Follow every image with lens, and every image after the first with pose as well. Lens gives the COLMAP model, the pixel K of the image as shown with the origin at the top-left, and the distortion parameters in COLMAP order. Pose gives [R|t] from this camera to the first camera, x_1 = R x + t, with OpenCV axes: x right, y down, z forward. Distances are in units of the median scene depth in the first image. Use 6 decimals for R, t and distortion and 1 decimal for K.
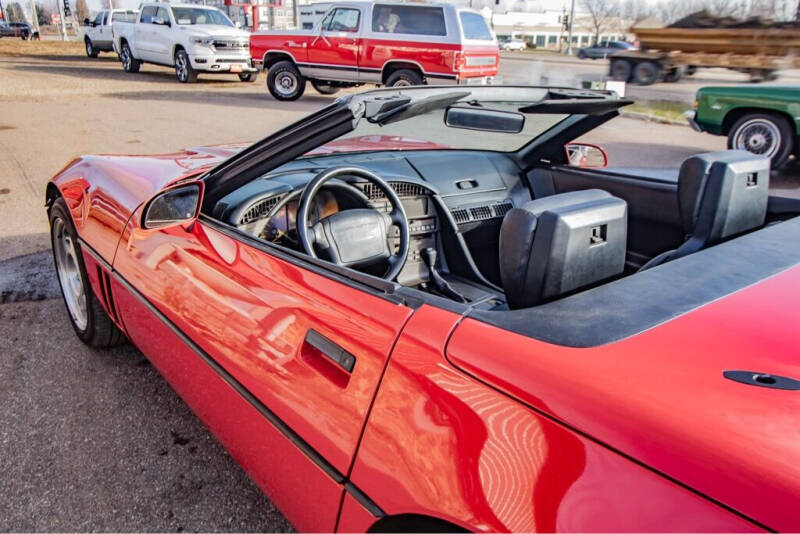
lens RADIAL K [[637.5, 0, 404.7], [0, 637.5, 278.8], [0, 0, 1]] dist [0.000438, 0.013923]
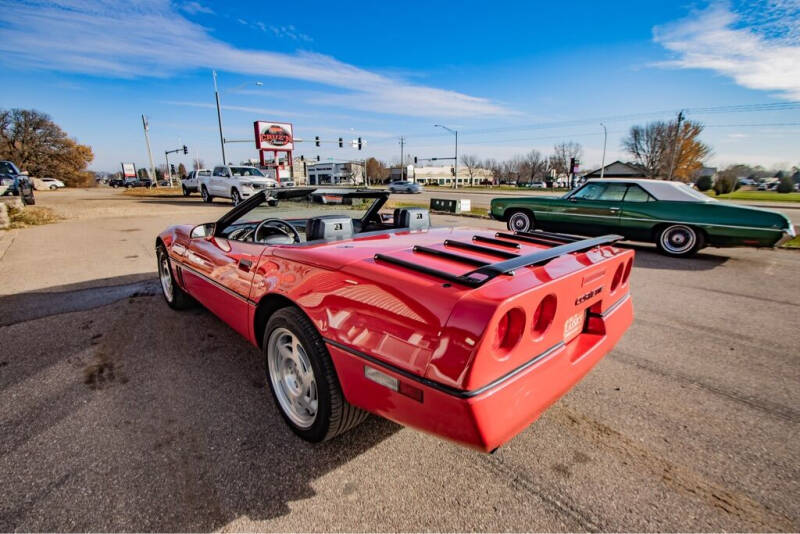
lens RADIAL K [[370.3, 0, 400.1], [0, 370.3, 273.3], [0, 0, 1]] dist [-0.018814, 0.003632]
pose [[0.996364, -0.039658, 0.075412, 0.035201], [0.048257, 0.992093, -0.115858, 0.028993], [-0.070221, 0.119076, 0.990399, -0.060121]]
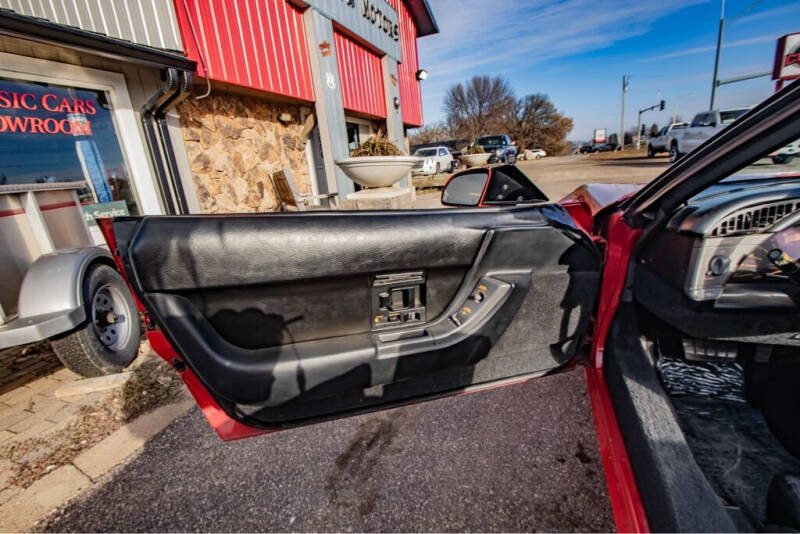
lens RADIAL K [[367.8, 0, 393.7], [0, 367.8, 278.0], [0, 0, 1]] dist [-0.028514, 0.004630]
pose [[0.509766, 0.184637, -0.840267, -0.010663], [-0.209327, 0.973966, 0.087023, -0.000341], [0.834459, 0.131529, 0.535144, 0.056346]]
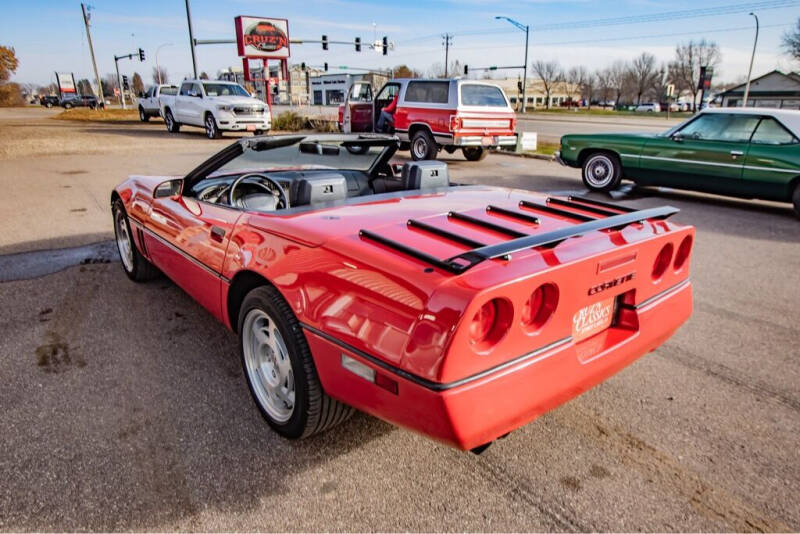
lens RADIAL K [[523.0, 0, 401.5], [0, 523.0, 274.5], [0, 0, 1]] dist [-0.005943, 0.005100]
pose [[0.999844, -0.017635, 0.001176, 0.045165], [0.017669, 0.999027, -0.040400, 0.027698], [-0.000462, 0.040415, 0.999183, -0.083152]]
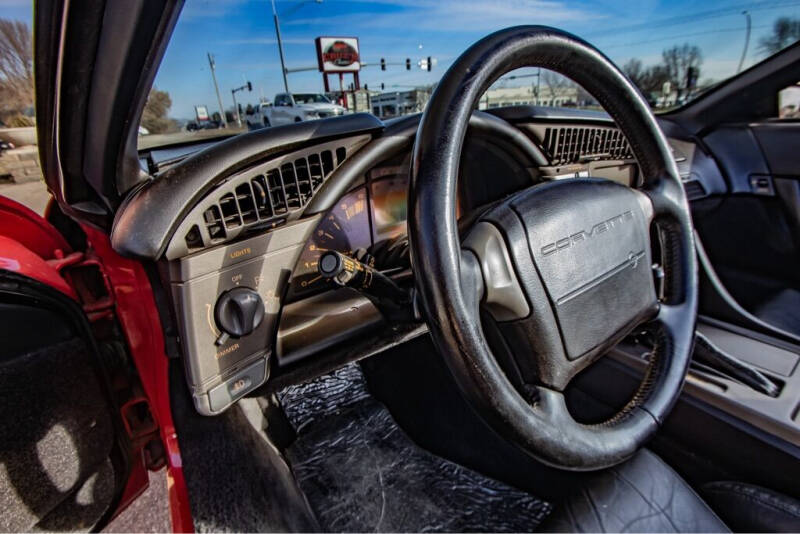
lens RADIAL K [[367.8, 0, 400.1], [0, 367.8, 280.2], [0, 0, 1]] dist [-0.028514, 0.004630]
pose [[0.993608, -0.036826, -0.106706, -0.017584], [0.043900, 0.996937, 0.064727, -0.008653], [0.103996, -0.068998, 0.992182, 0.095131]]
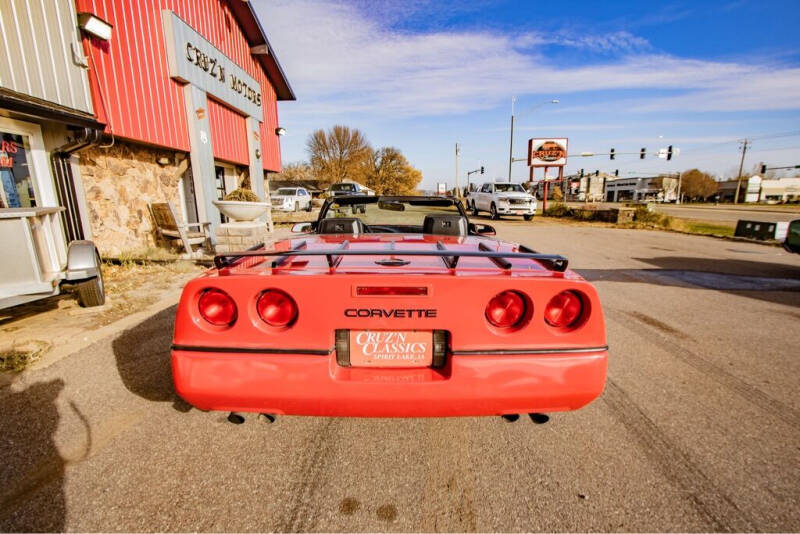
lens RADIAL K [[370.3, 0, 400.0], [0, 370.3, 273.1], [0, 0, 1]] dist [-0.018814, 0.003632]
pose [[0.787975, 0.099304, -0.607646, 0.142620], [-0.200575, 0.974474, -0.100847, 0.024763], [0.582121, 0.201344, 0.787779, -0.030929]]
